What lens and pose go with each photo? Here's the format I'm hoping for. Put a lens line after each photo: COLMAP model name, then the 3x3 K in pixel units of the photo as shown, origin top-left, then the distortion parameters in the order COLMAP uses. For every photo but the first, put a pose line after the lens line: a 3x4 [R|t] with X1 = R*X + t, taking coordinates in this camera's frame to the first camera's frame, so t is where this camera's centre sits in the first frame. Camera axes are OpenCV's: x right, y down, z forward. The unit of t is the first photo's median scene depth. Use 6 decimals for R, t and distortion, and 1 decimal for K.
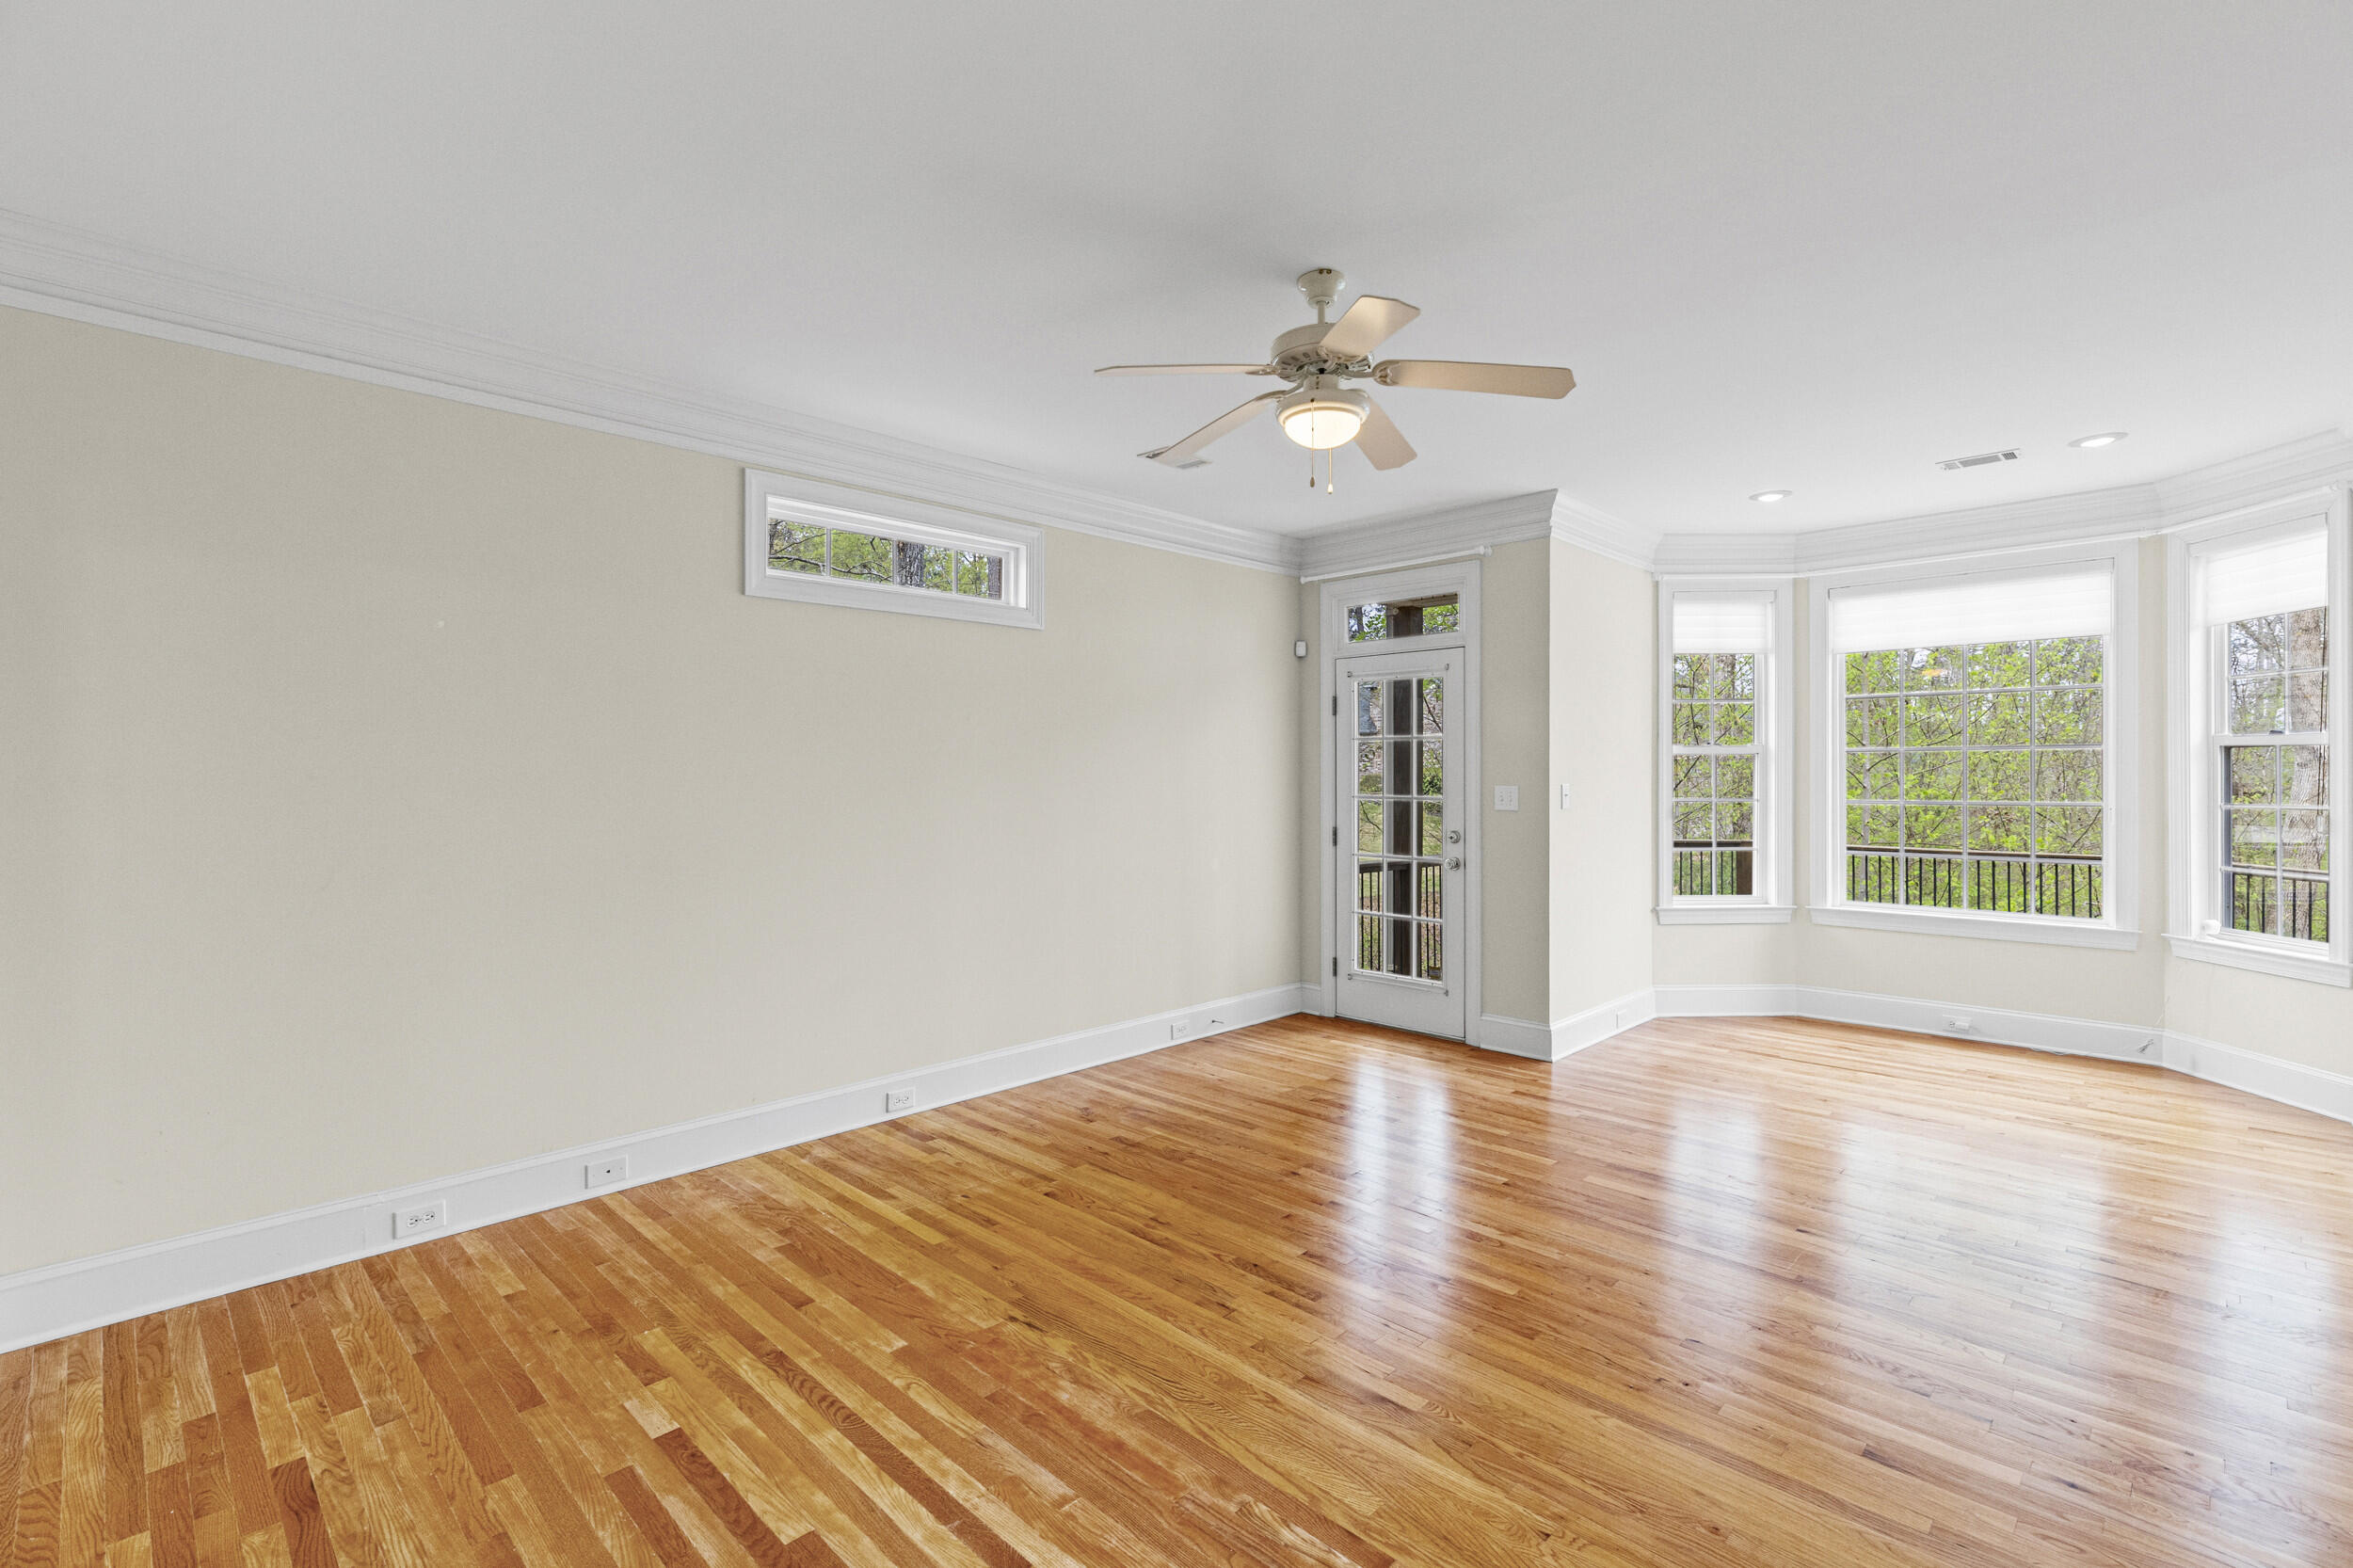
lens RADIAL K [[1054.3, 0, 1177.4], [0, 1054.3, 778.0], [0, 0, 1]] dist [0.001902, -0.000367]
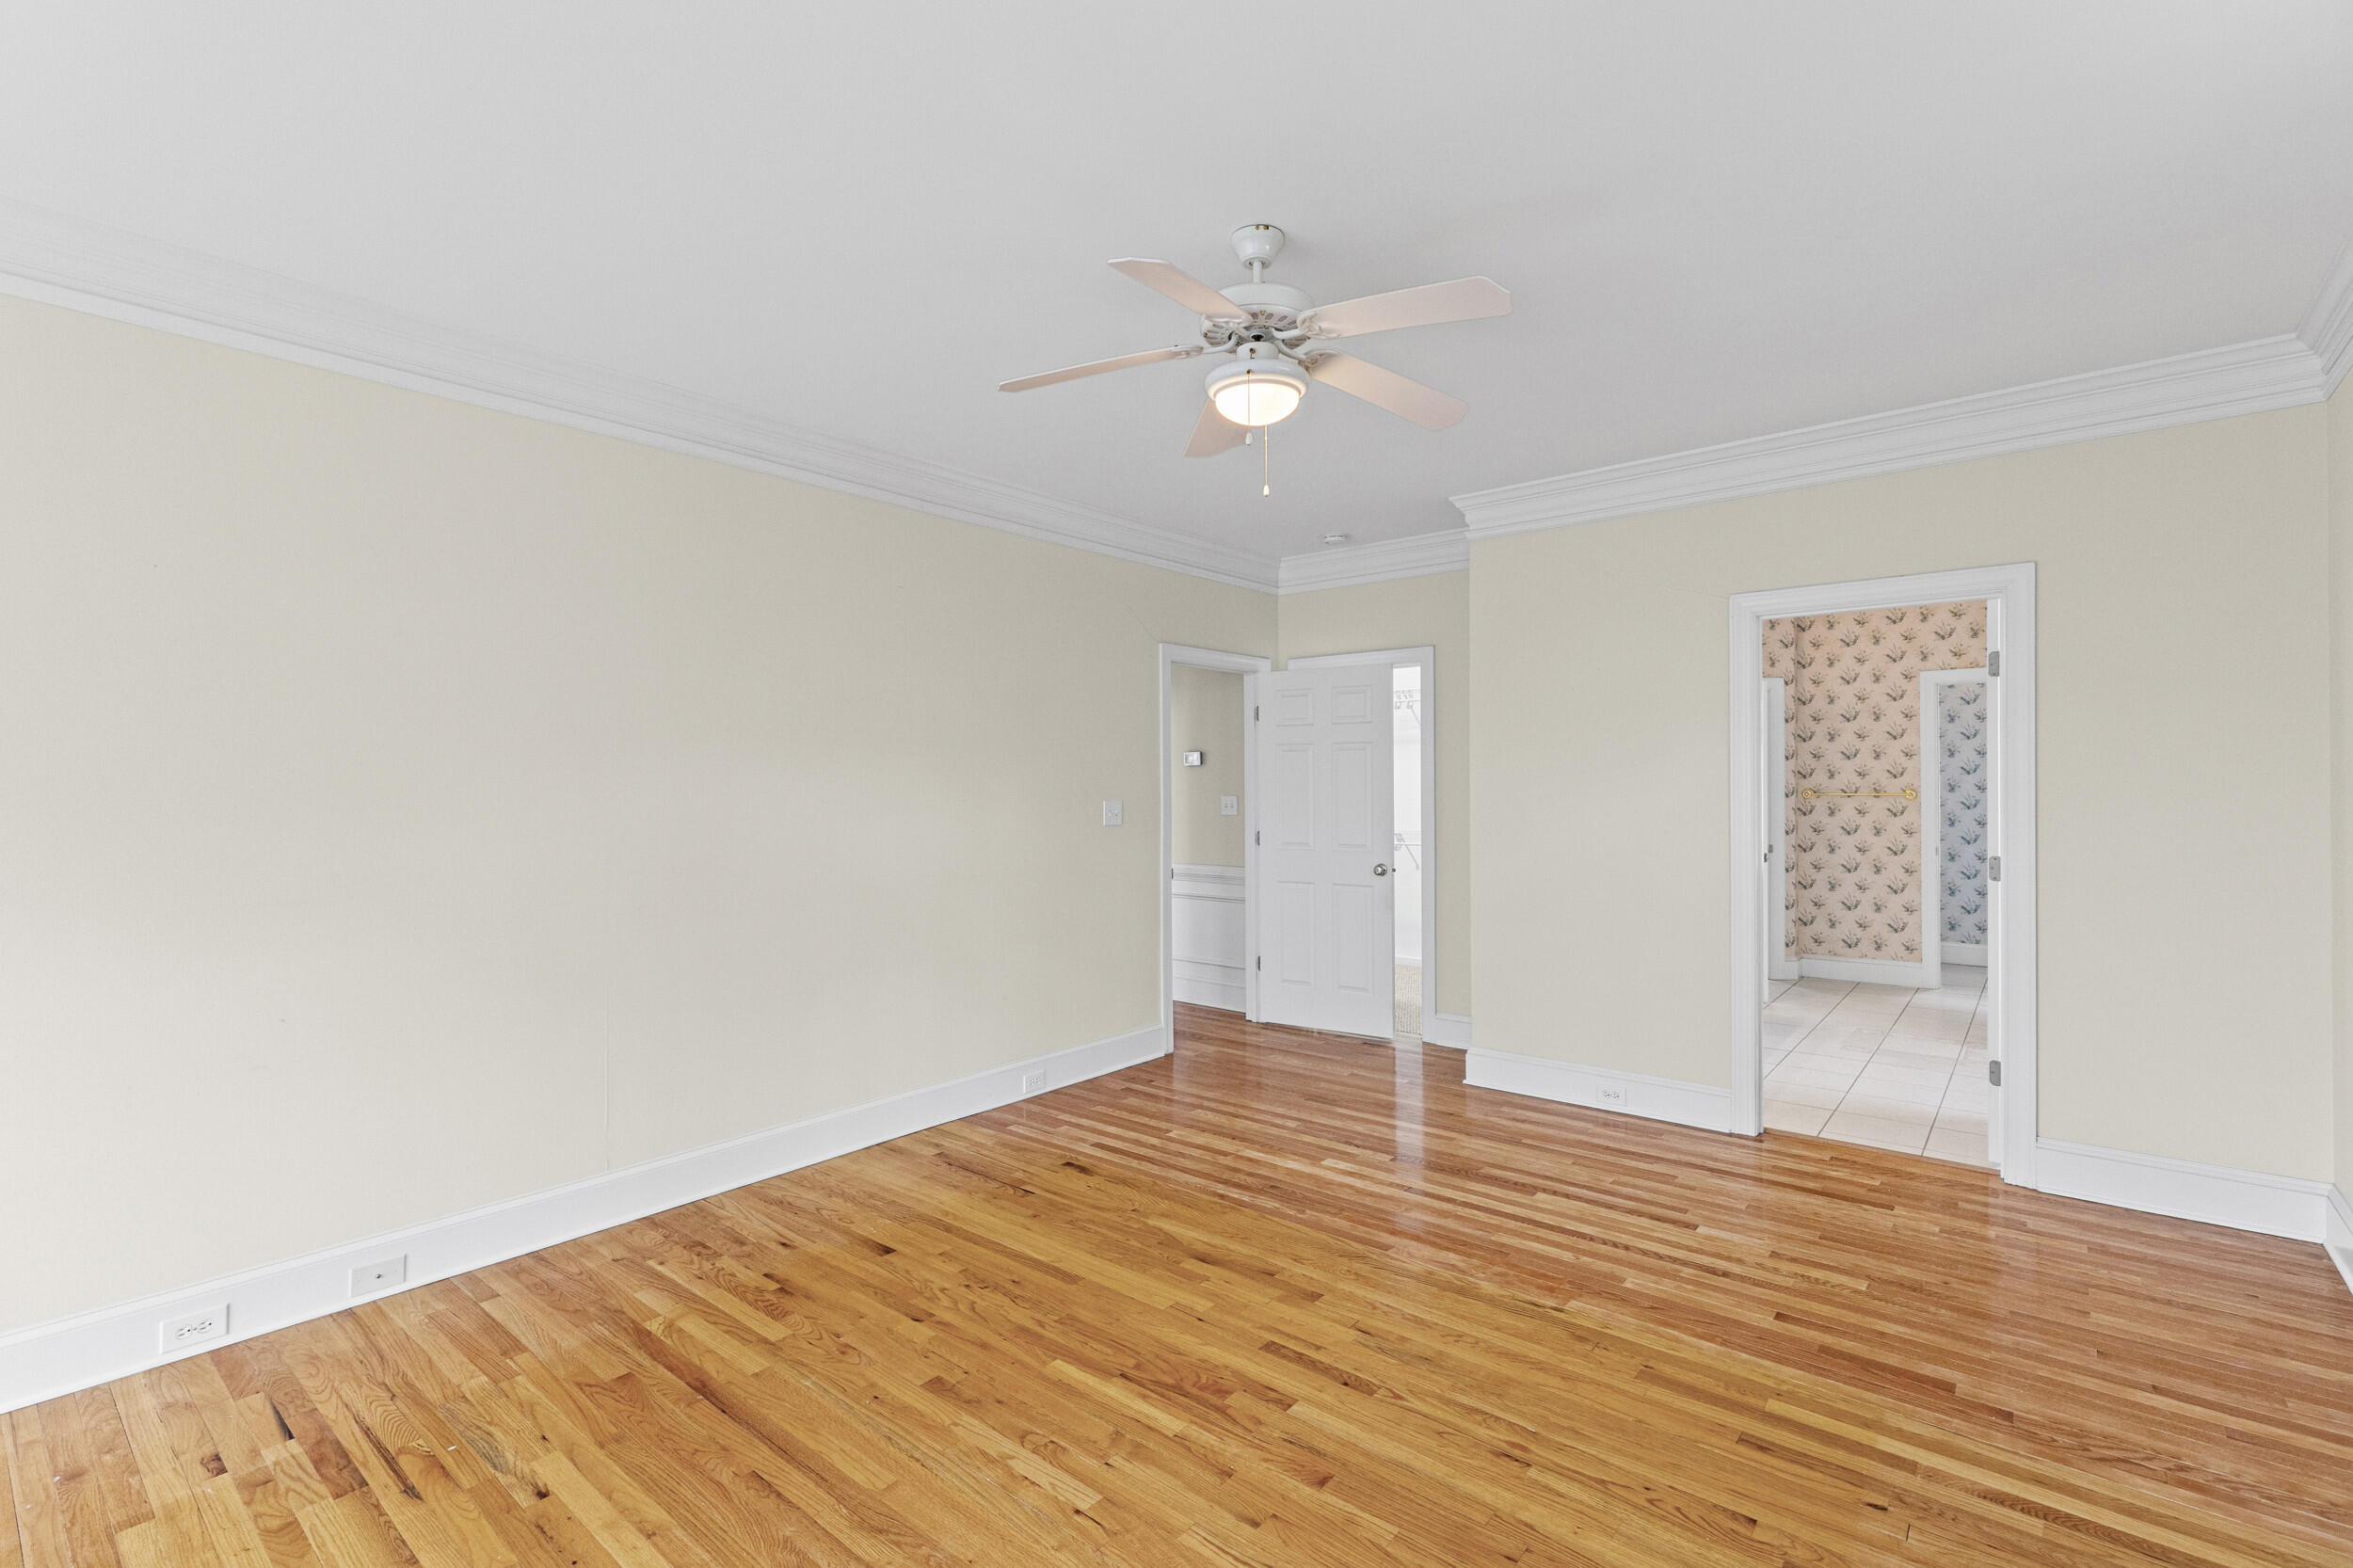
lens RADIAL K [[1054.3, 0, 1175.5], [0, 1054.3, 782.6], [0, 0, 1]] dist [0.001902, -0.000367]
pose [[-0.996618, 0.006517, -0.081920, 0.308543], [0.006177, 0.999971, 0.004402, -0.012550], [0.081947, 0.003881, -0.996629, 2.056762]]
